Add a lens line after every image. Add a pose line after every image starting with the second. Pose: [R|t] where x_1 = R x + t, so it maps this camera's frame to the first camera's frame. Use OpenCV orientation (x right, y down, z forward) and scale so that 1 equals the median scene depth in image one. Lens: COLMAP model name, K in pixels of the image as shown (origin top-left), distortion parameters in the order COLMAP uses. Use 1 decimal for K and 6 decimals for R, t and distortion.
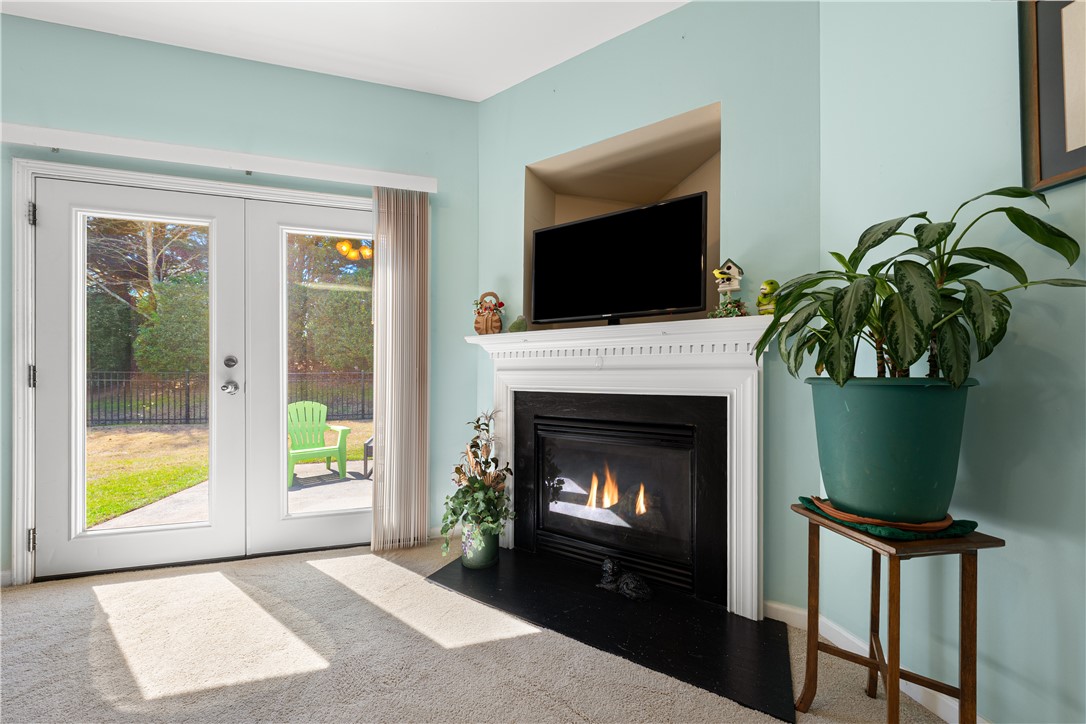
lens RADIAL K [[368.2, 0, 543.4], [0, 368.2, 372.9], [0, 0, 1]] dist [-0.000880, 0.000201]
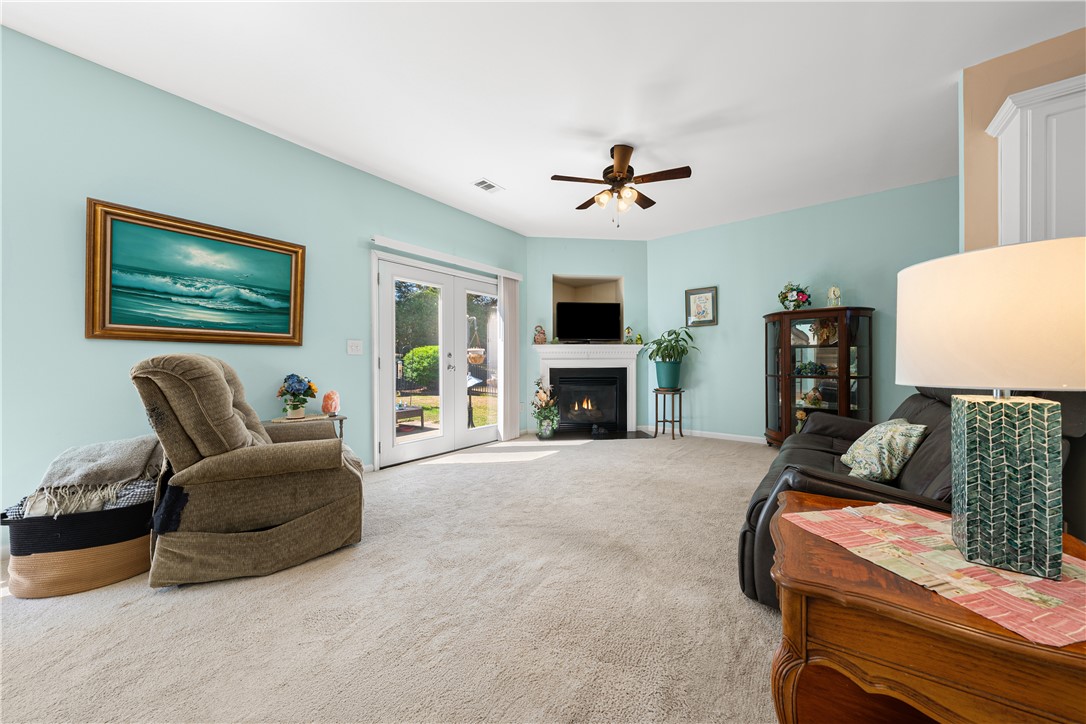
lens RADIAL K [[382.1, 0, 539.7], [0, 382.1, 360.5], [0, 0, 1]] dist [-0.000312, -0.000039]
pose [[0.797877, -0.002981, 0.602813, -1.653643], [0.004499, 0.999989, -0.001010, 0.001591], [-0.602803, 0.003518, 0.797882, -0.952215]]
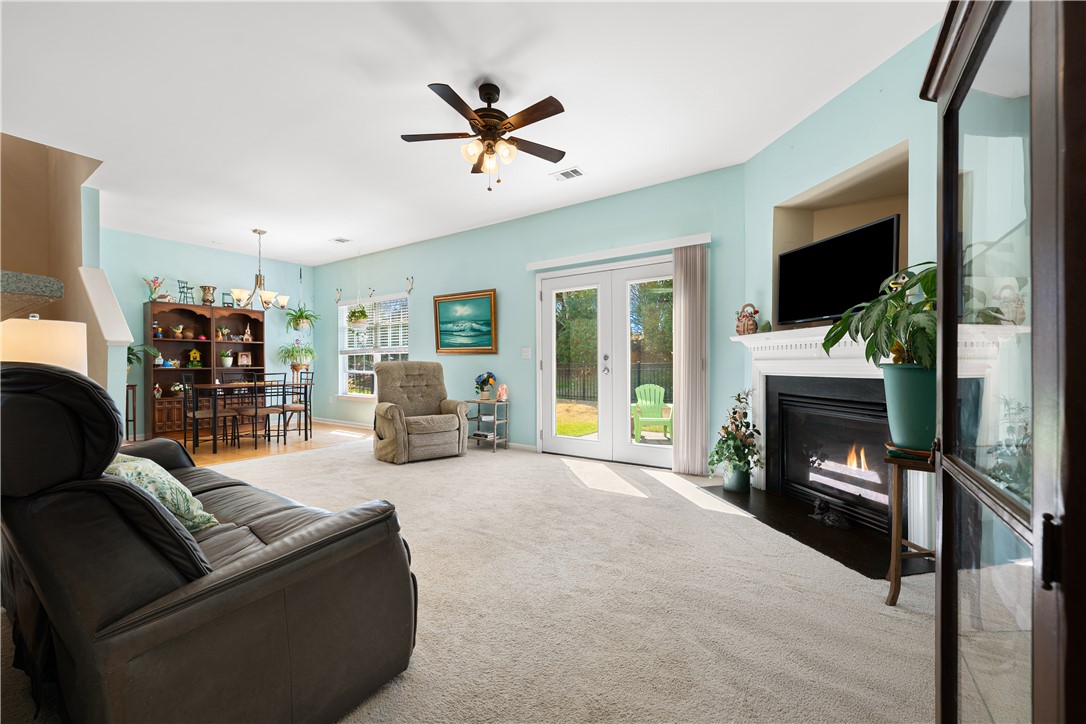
lens RADIAL K [[426.0, 0, 545.0], [0, 426.0, 365.5], [0, 0, 1]] dist [0.001556, 0.000103]
pose [[0.653472, -0.003170, -0.756944, 0.588663], [0.005179, 0.999987, 0.000282, 0.008941], [0.756933, -0.004104, 0.653479, -0.654065]]
